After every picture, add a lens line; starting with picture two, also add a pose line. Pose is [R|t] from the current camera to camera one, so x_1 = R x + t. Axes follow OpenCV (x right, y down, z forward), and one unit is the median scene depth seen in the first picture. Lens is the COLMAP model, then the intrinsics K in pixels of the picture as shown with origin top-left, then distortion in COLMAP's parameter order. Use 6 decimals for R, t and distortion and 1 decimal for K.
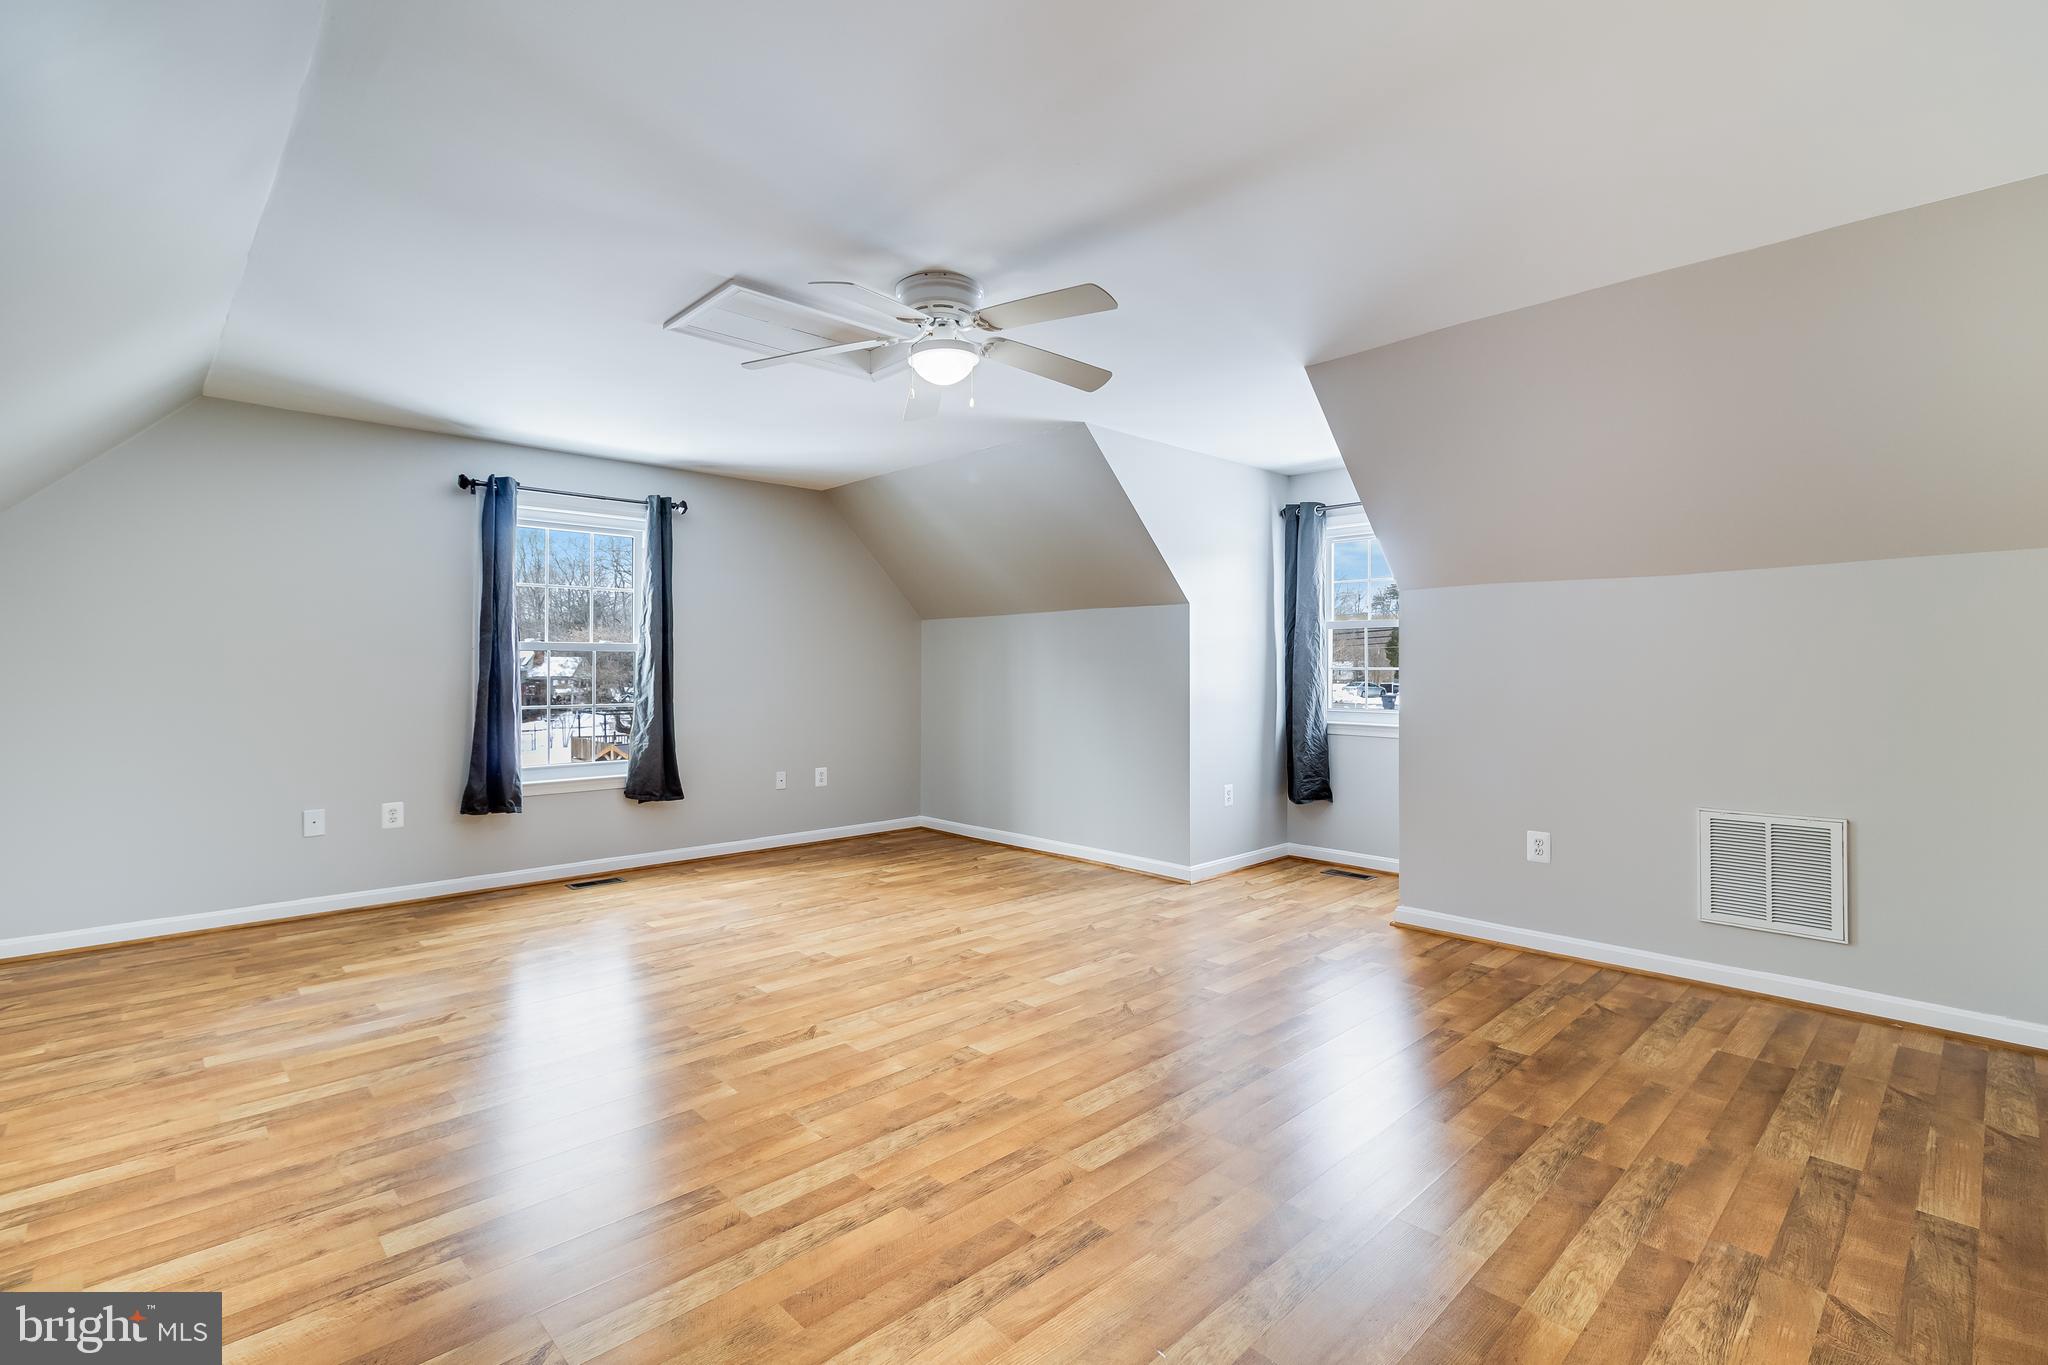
lens RADIAL K [[951.0, 0, 1021.3], [0, 951.0, 665.1], [0, 0, 1]] dist [0.005037, 0.001469]
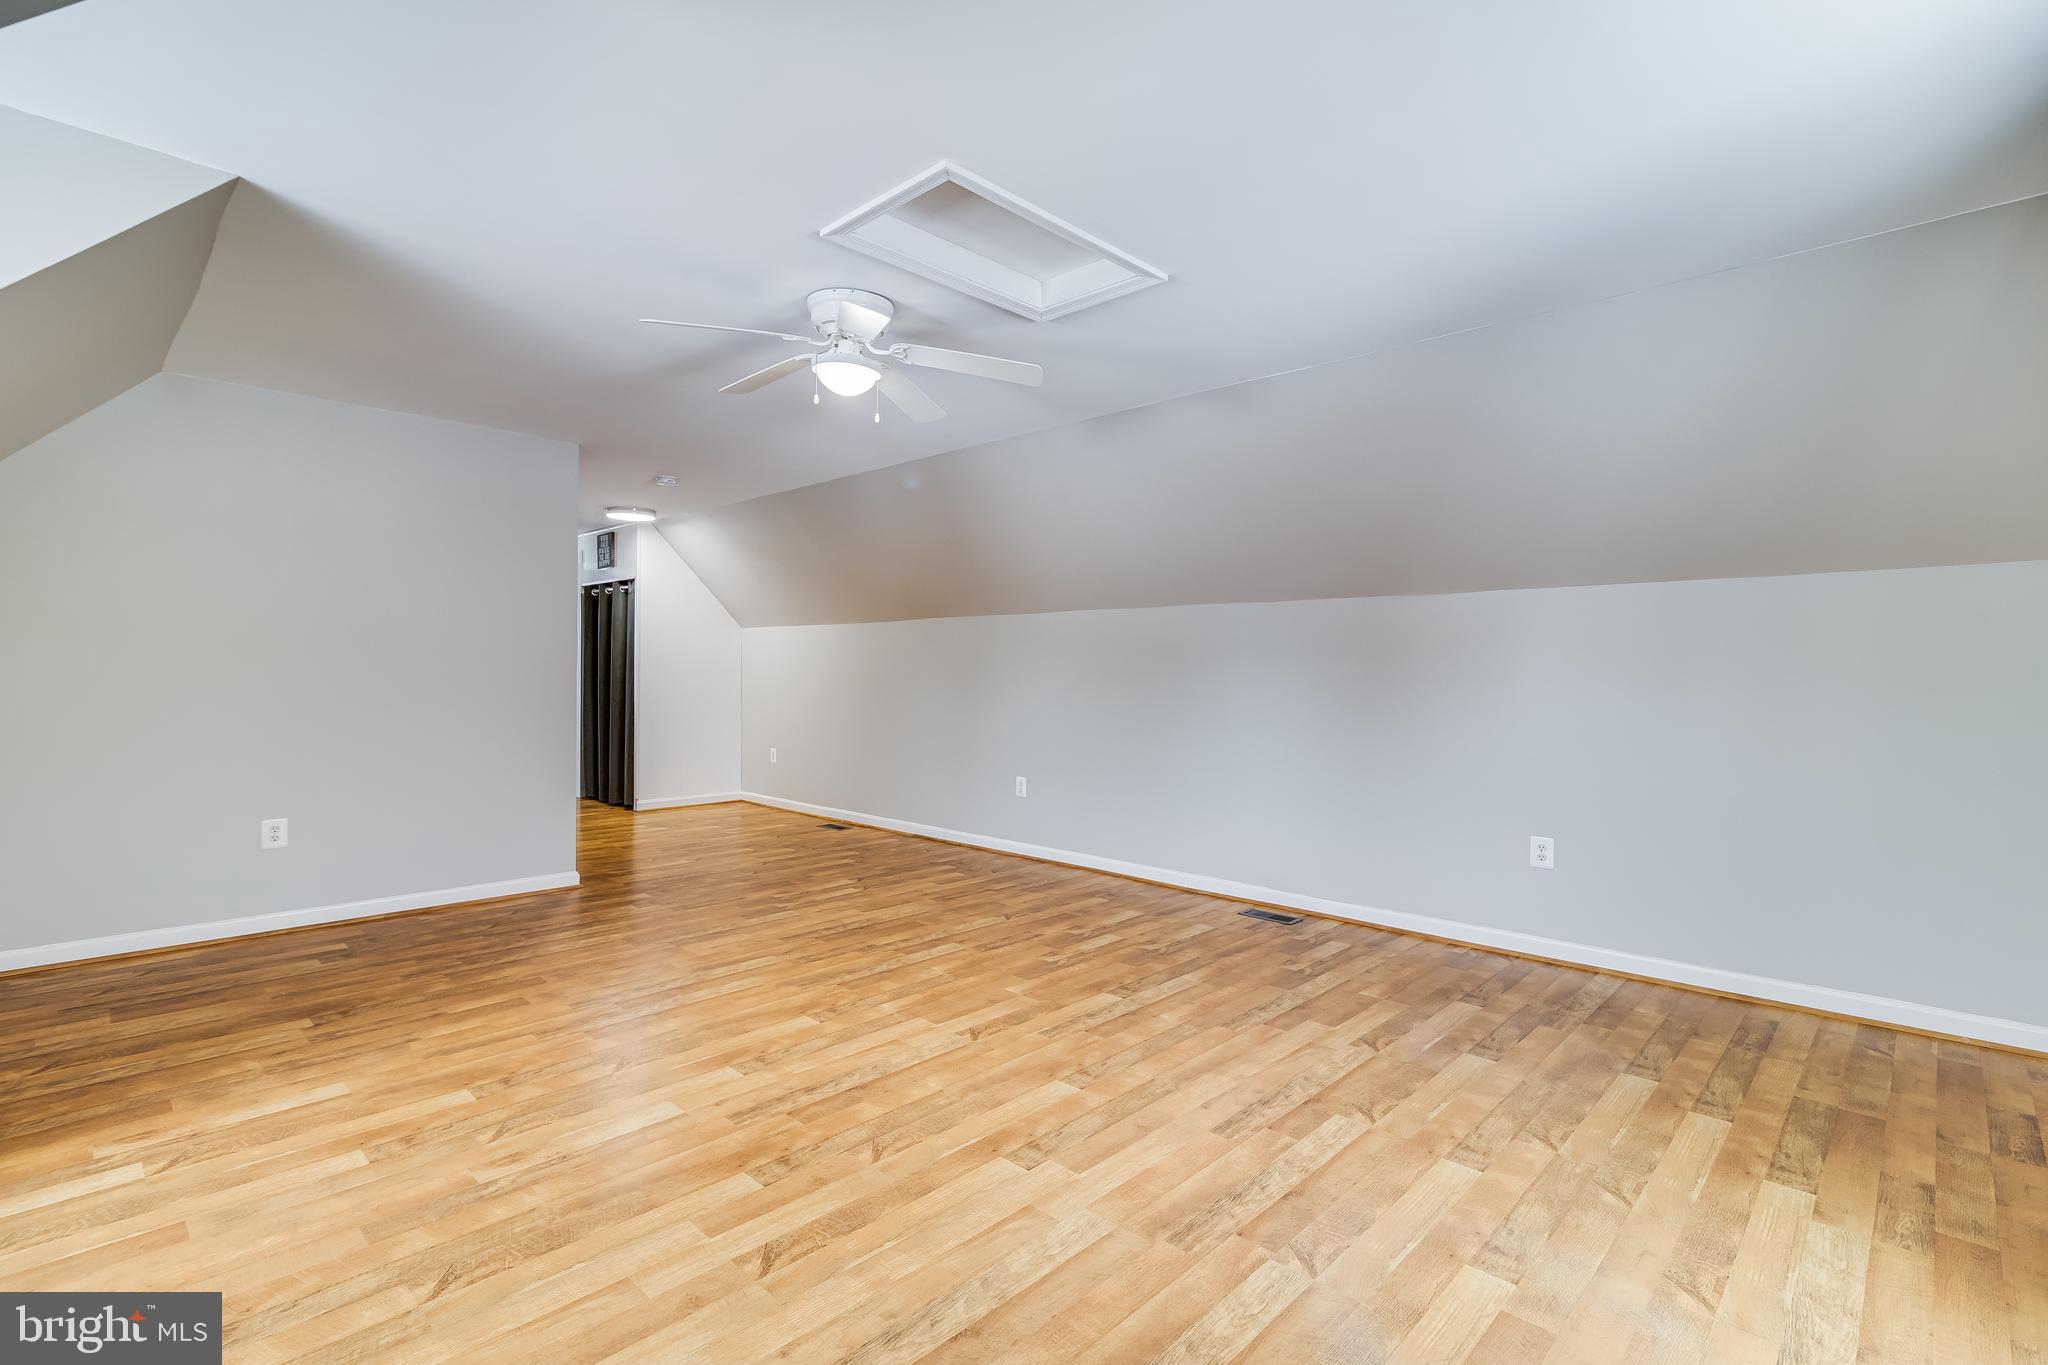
lens RADIAL K [[951.0, 0, 1038.1], [0, 951.0, 680.2], [0, 0, 1]] dist [0.005037, 0.001469]
pose [[-0.998421, -0.006331, -0.055820, -0.238661], [-0.006677, 0.999960, 0.006020, 0.006318], [0.055779, 0.006384, -0.998423, 2.082866]]
